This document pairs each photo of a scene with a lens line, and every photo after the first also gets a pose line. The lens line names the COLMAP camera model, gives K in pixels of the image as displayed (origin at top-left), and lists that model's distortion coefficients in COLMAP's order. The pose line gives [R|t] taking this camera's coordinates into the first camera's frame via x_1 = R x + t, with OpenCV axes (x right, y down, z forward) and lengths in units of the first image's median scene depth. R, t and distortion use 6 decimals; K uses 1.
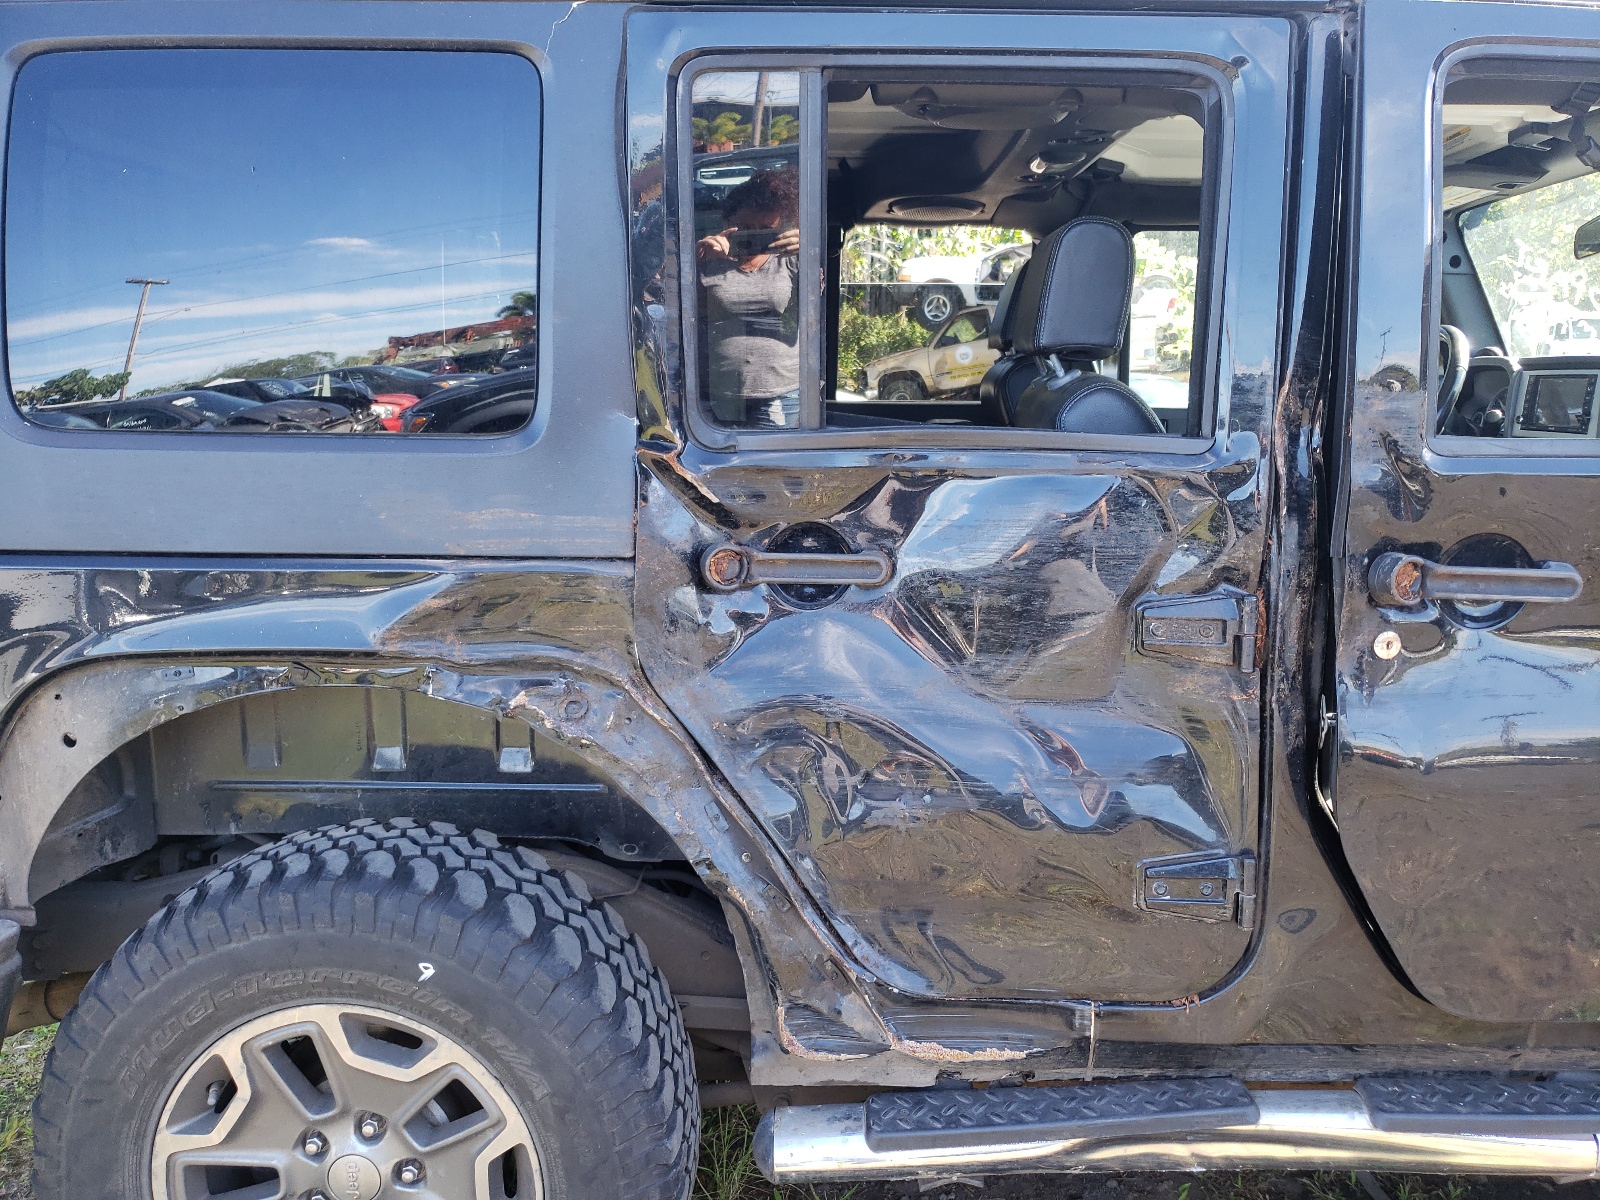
lens RADIAL K [[1292.9, 0, 811.3], [0, 1292.9, 589.3], [0, 0, 1]] dist [0.011365, 0.005063]
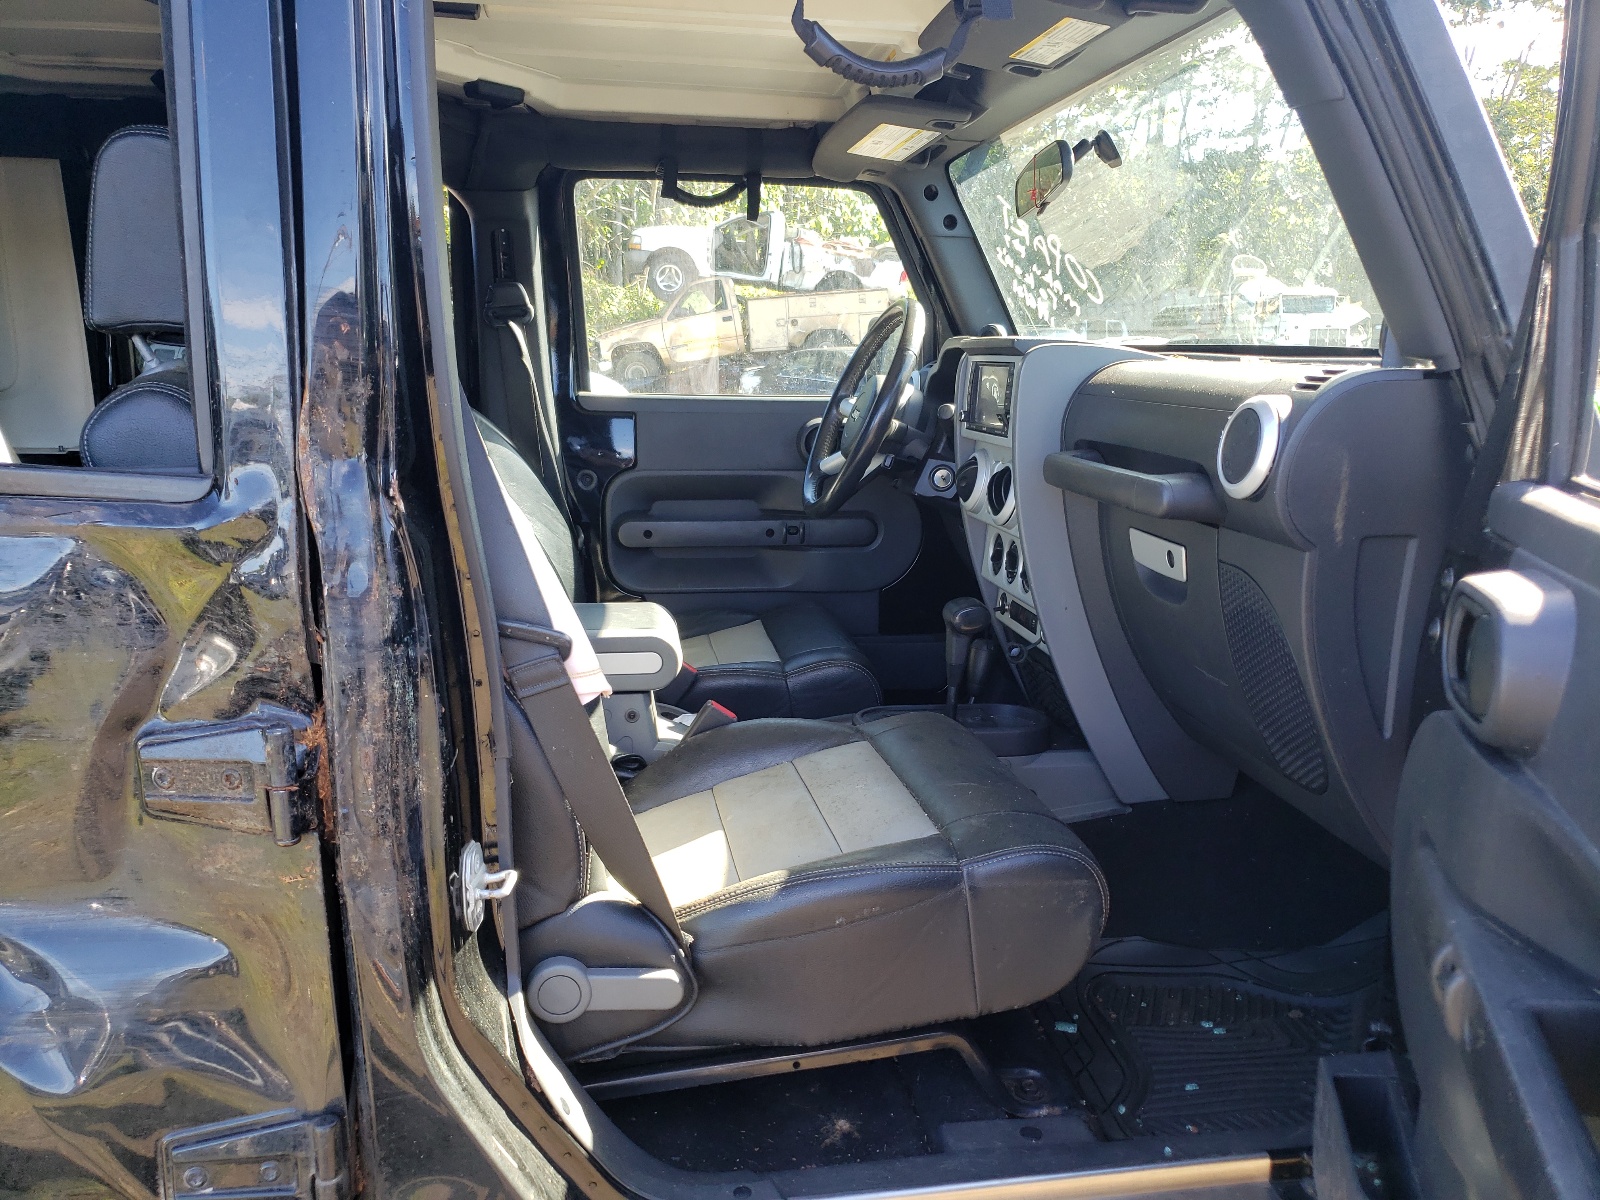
lens RADIAL K [[1292.9, 0, 789.3], [0, 1292.9, 592.1], [0, 0, 1]] dist [0.011365, 0.005063]
pose [[0.988386, -0.028241, 0.149320, 0.261244], [0.024699, 0.999369, 0.025523, -0.037080], [-0.149947, -0.021539, 0.988459, 0.181037]]
